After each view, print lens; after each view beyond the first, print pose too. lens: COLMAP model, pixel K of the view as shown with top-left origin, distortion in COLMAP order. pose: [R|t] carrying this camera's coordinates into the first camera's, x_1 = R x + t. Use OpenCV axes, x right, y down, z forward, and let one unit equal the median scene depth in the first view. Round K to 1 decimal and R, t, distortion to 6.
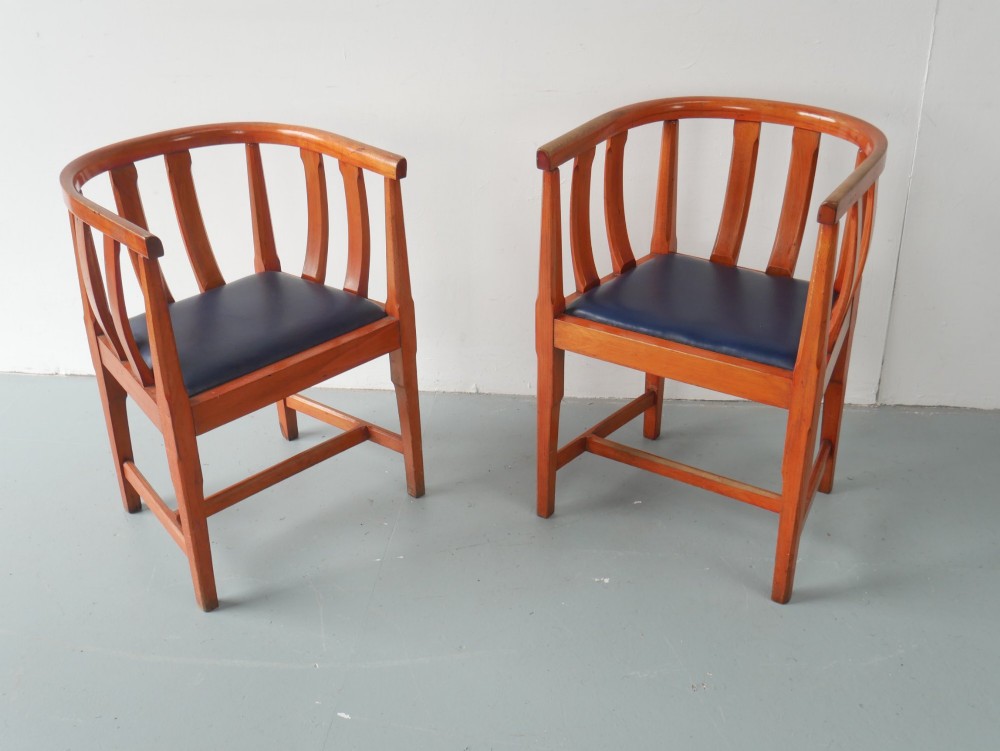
lens RADIAL K [[1130.5, 0, 500.0], [0, 1130.5, 375.5], [0, 0, 1]] dist [0.002122, 0.008065]
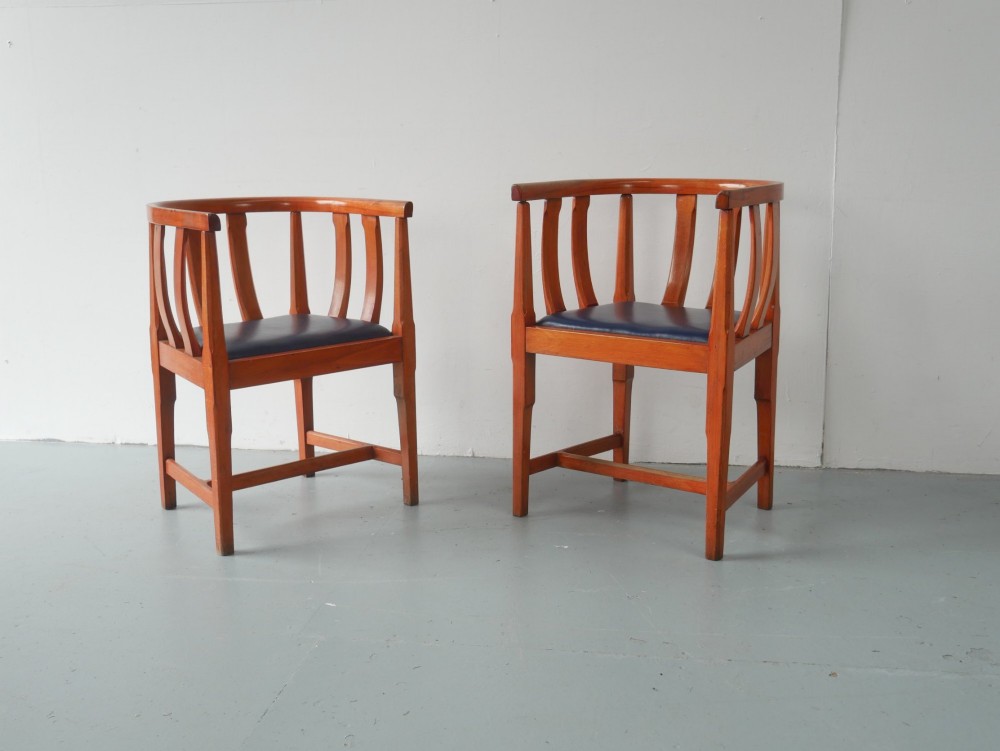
lens RADIAL K [[1156.7, 0, 500.0], [0, 1156.7, 375.5], [0, 0, 1]] dist [-0.008489, -0.004234]
pose [[0.998738, 0.022067, -0.045123, 0.073524], [-0.033913, 0.958907, -0.281686, 0.336038], [0.037053, 0.282860, 0.958445, -0.184356]]
